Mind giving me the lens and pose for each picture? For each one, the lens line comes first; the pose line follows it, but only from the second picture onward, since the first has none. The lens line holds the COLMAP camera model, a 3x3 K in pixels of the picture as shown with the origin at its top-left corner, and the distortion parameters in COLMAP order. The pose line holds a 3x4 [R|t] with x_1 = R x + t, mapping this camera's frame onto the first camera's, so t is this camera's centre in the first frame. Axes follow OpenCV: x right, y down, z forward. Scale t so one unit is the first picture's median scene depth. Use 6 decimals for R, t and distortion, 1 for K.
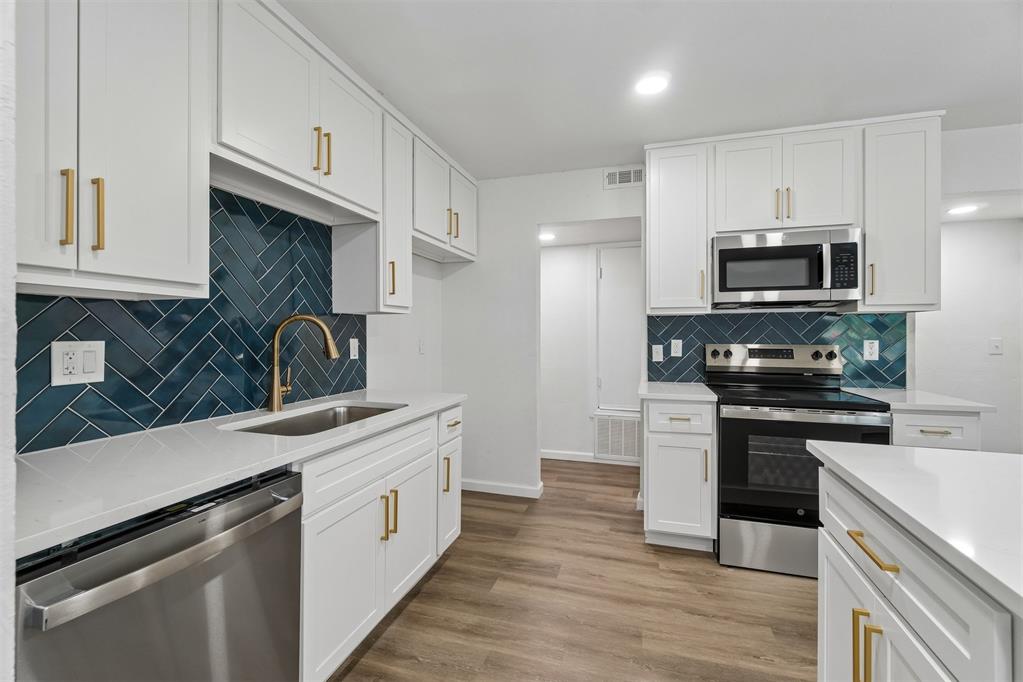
lens RADIAL K [[440.1, 0, 512.0], [0, 440.1, 334.1], [0, 0, 1]] dist [-0.000105, 0.000623]
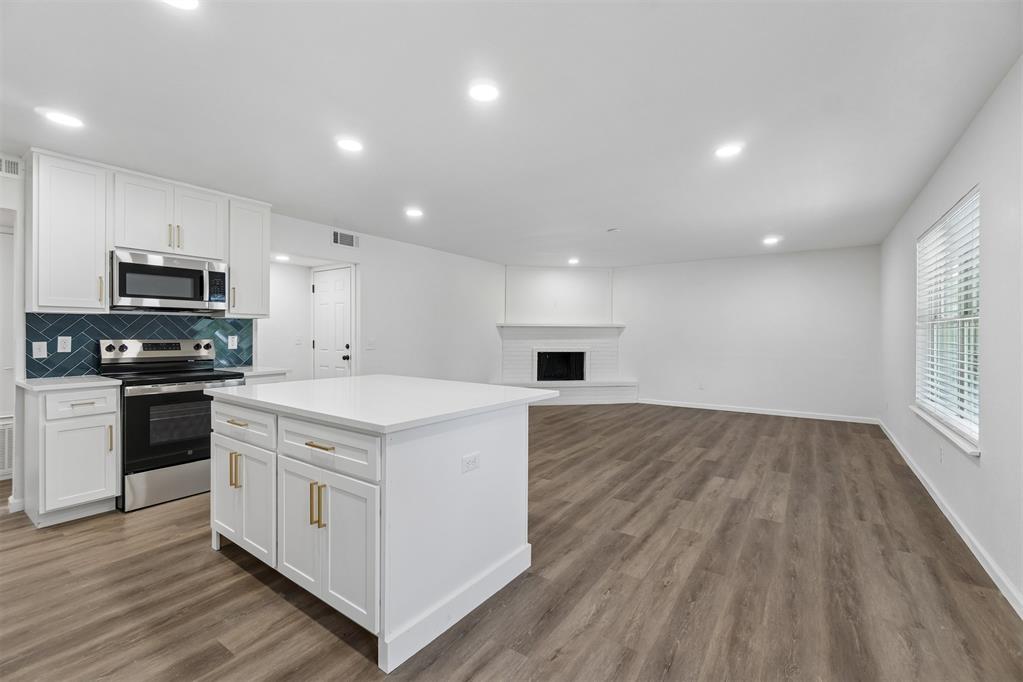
lens RADIAL K [[440.1, 0, 512.0], [0, 440.1, 334.1], [0, 0, 1]] dist [-0.000105, 0.000623]
pose [[0.307047, -0.000617, 0.951694, -0.357698], [-0.001853, 0.999998, 0.001246, 0.004144], [-0.951693, -0.002146, 0.307045, -0.411693]]
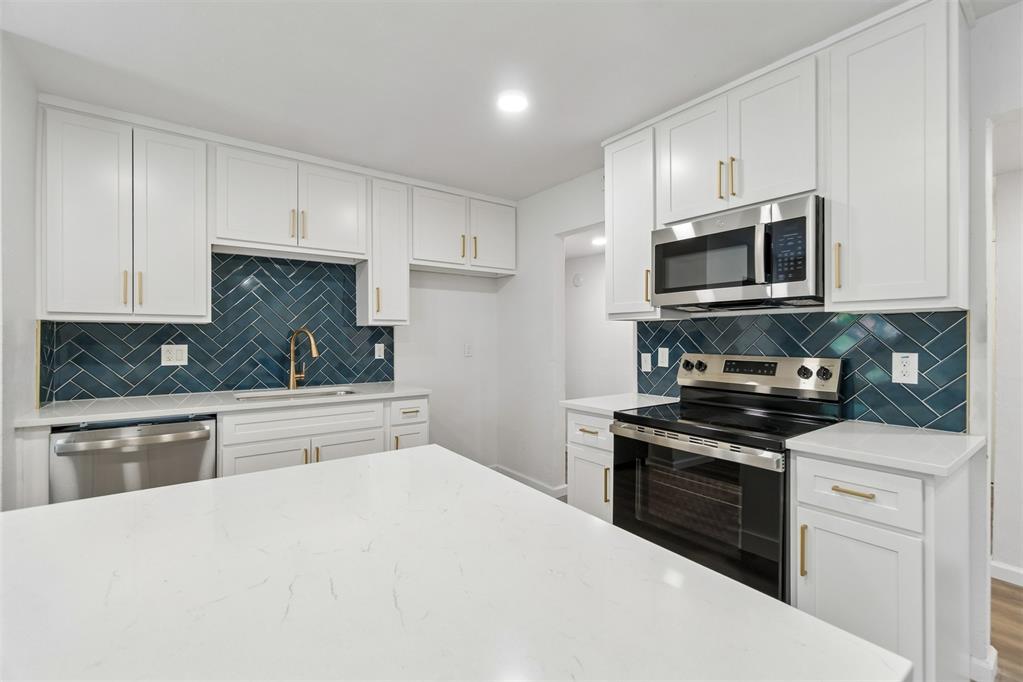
lens RADIAL K [[440.1, 0, 512.0], [0, 440.1, 334.1], [0, 0, 1]] dist [-0.000105, 0.000623]
pose [[0.808894, -0.003684, -0.587942, 0.762274], [-0.000078, 0.999980, -0.006372, -0.010733], [0.587954, 0.005200, 0.808878, 0.128954]]
